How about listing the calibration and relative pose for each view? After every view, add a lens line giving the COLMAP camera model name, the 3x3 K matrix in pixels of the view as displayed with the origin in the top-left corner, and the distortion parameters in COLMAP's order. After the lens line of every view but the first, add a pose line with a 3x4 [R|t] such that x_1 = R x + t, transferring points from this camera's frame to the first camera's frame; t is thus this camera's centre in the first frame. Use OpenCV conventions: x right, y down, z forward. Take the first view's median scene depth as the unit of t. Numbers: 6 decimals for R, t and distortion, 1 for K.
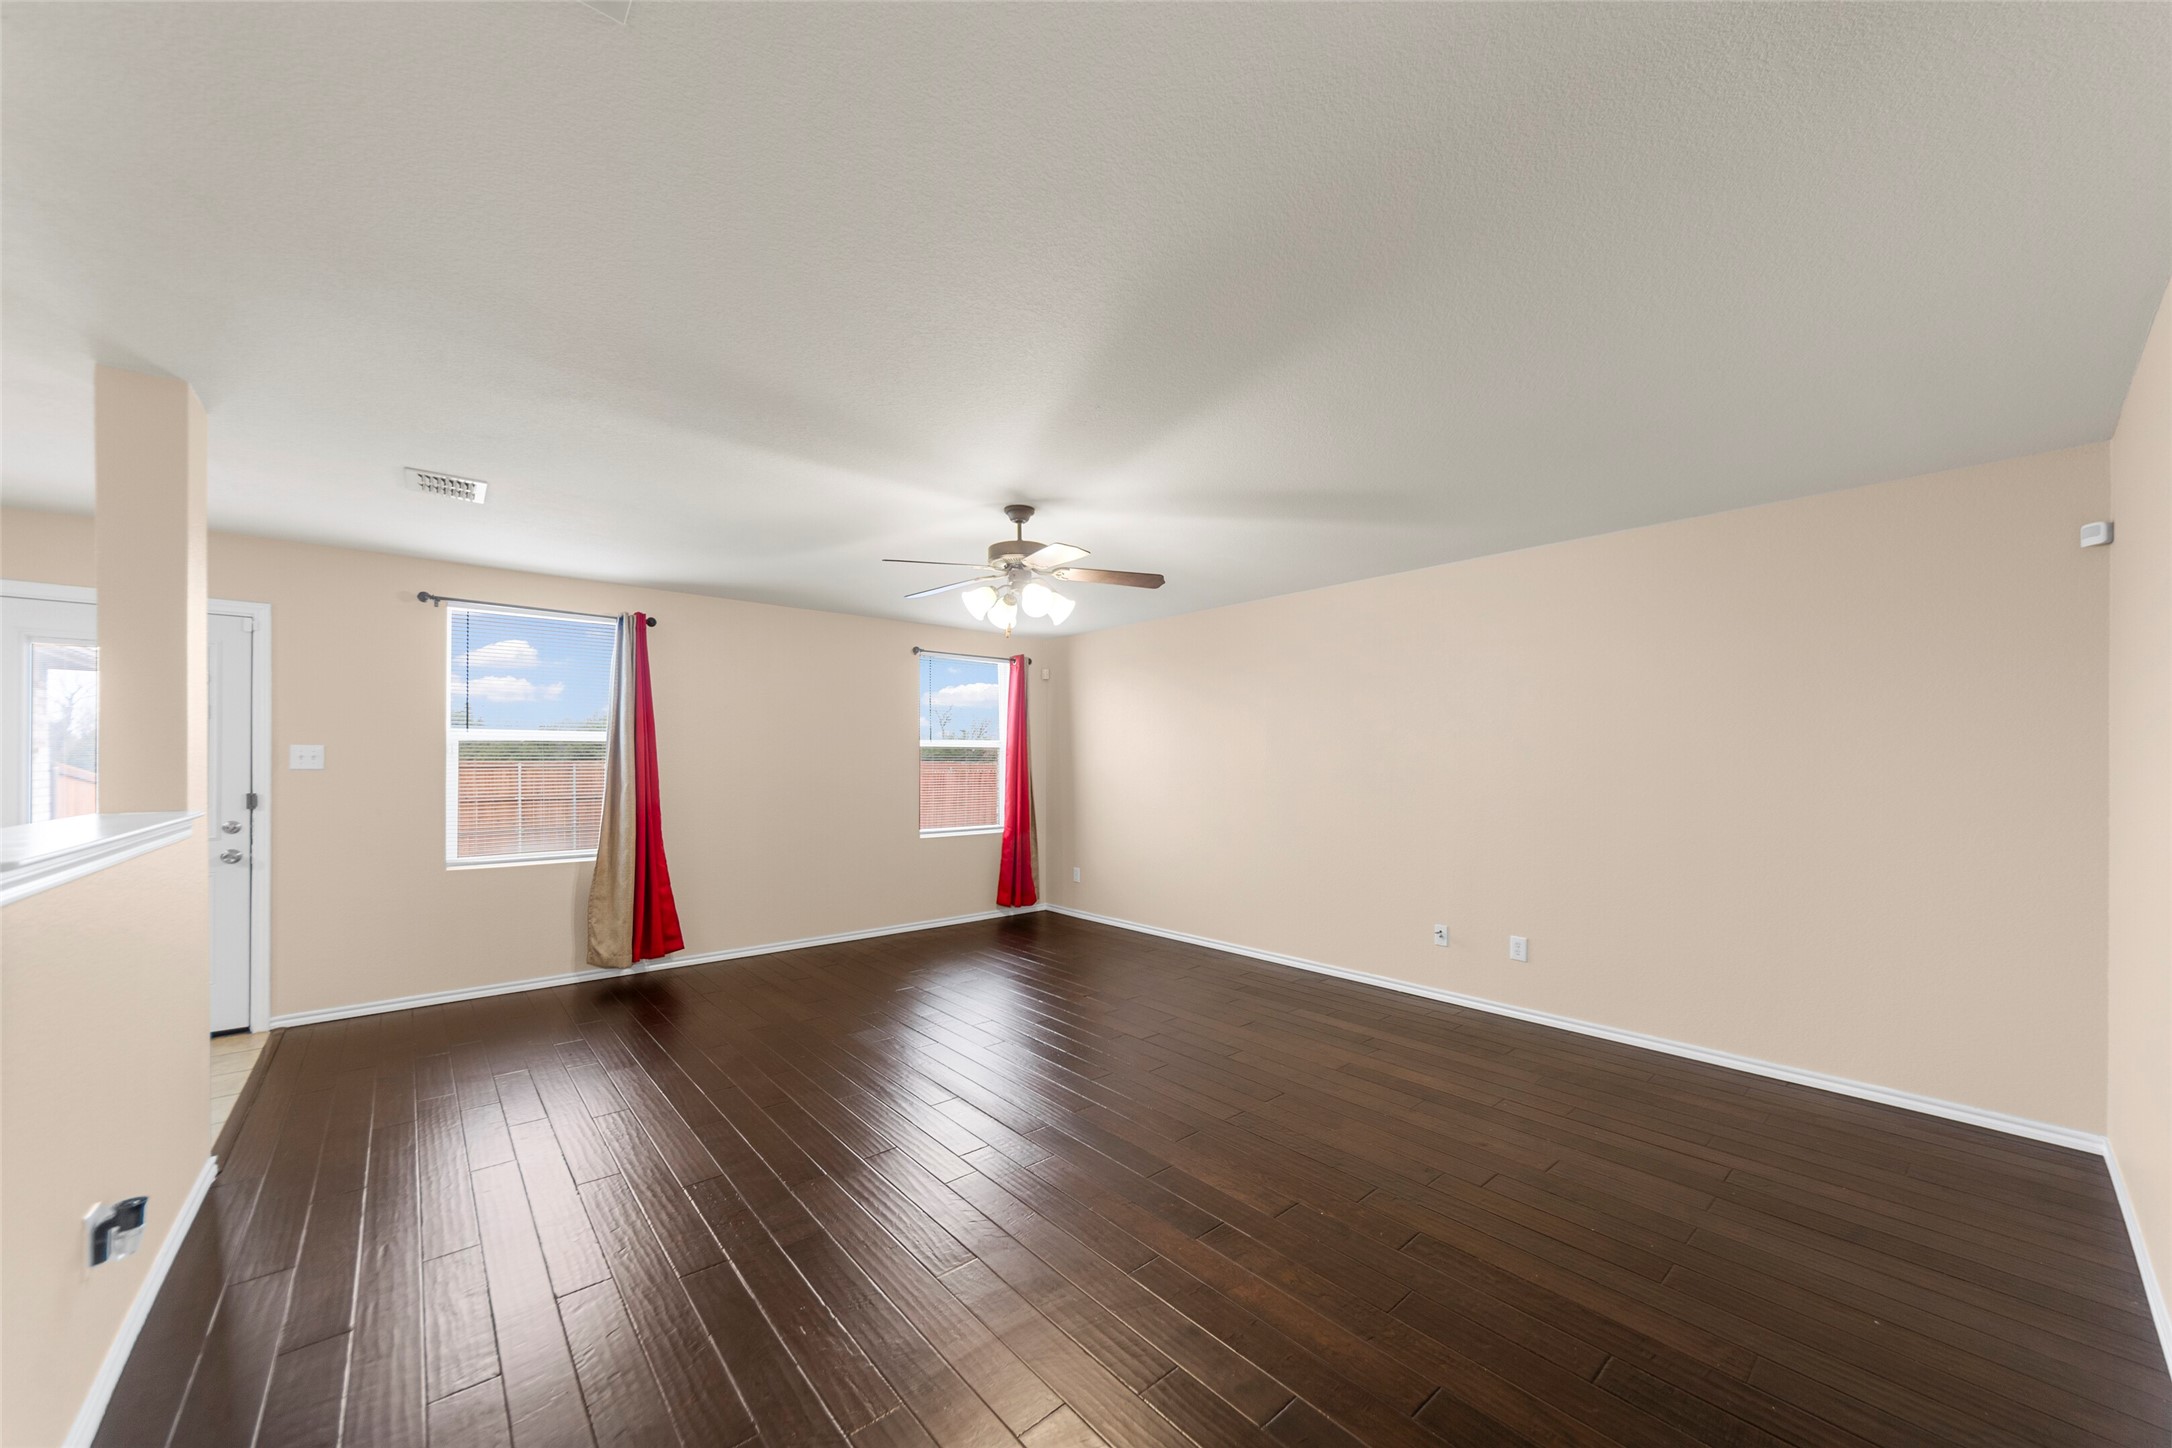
lens RADIAL K [[760.4, 0, 1077.2], [0, 760.4, 724.5], [0, 0, 1]] dist [0.015576, 0.000071]
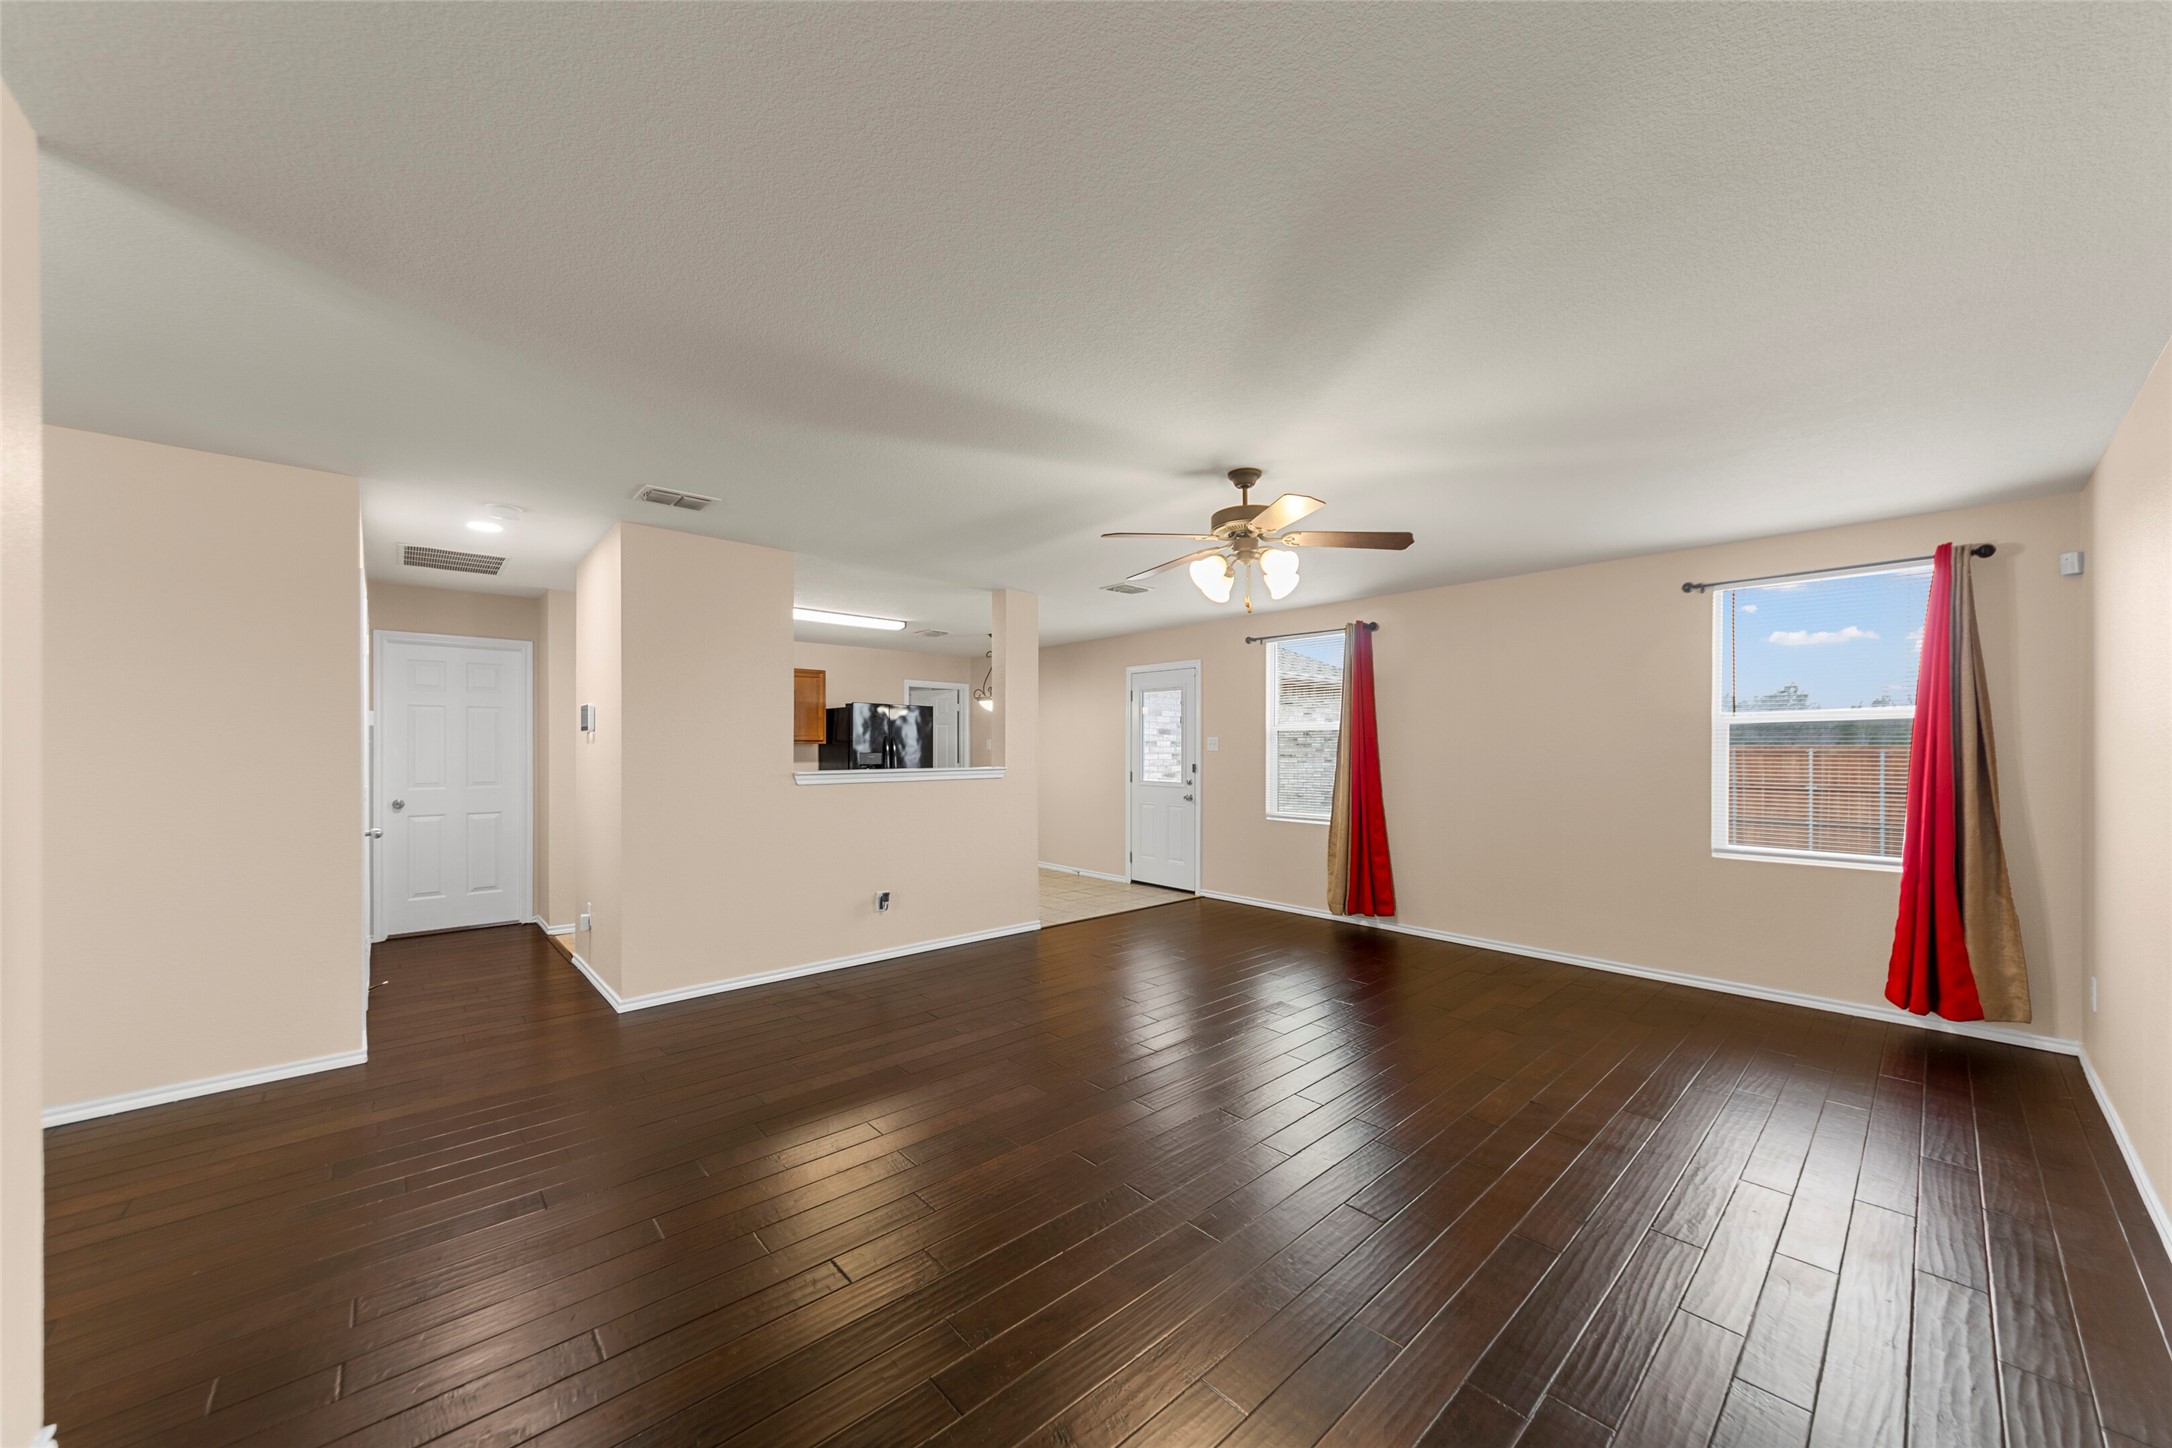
lens RADIAL K [[778.6, 0, 1086.4], [0, 778.6, 743.8], [0, 0, 1]] dist [-0.002186, -0.000205]
pose [[0.035268, -0.005880, -0.999361, 0.623931], [0.049835, 0.998749, -0.004118, 0.029169], [0.998135, -0.049658, 0.035517, 0.551368]]
